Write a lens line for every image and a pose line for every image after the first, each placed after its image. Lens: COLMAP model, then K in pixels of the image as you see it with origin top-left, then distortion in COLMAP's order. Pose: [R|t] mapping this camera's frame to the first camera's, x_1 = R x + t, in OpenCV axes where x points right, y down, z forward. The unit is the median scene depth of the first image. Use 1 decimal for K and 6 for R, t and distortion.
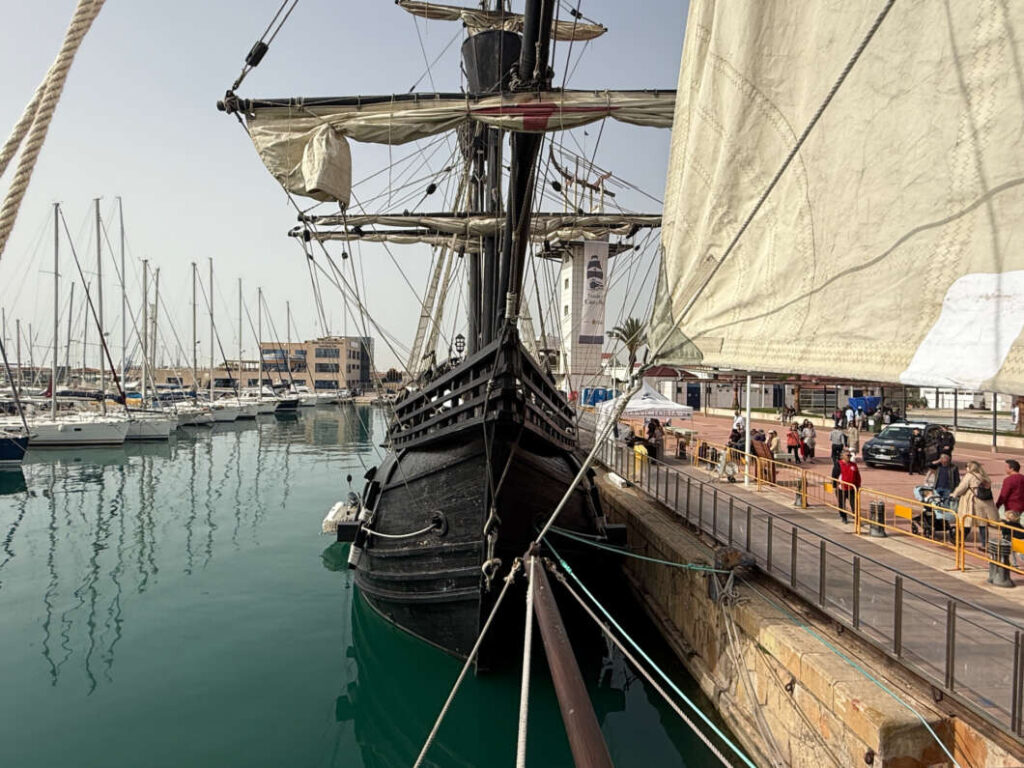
lens RADIAL K [[612.6, 0, 512.0], [0, 612.6, 384.0], [0, 0, 1]] dist [-0.000753, -0.000042]
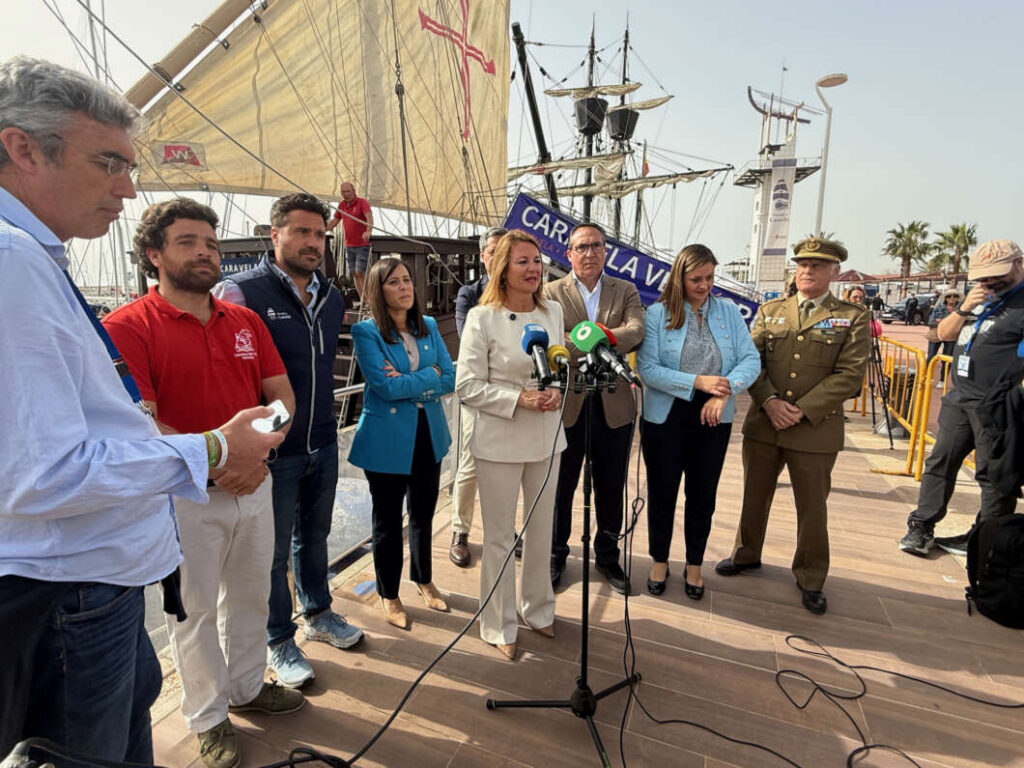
lens RADIAL K [[507.4, 0, 506.7], [0, 507.4, 379.6], [0, 0, 1]] dist [0.000343, -0.000404]
pose [[0.896474, 0.055554, -0.439600, 0.110768], [0.008834, 0.989671, 0.143085, 0.030068], [0.443008, -0.132156, 0.886724, -0.166797]]
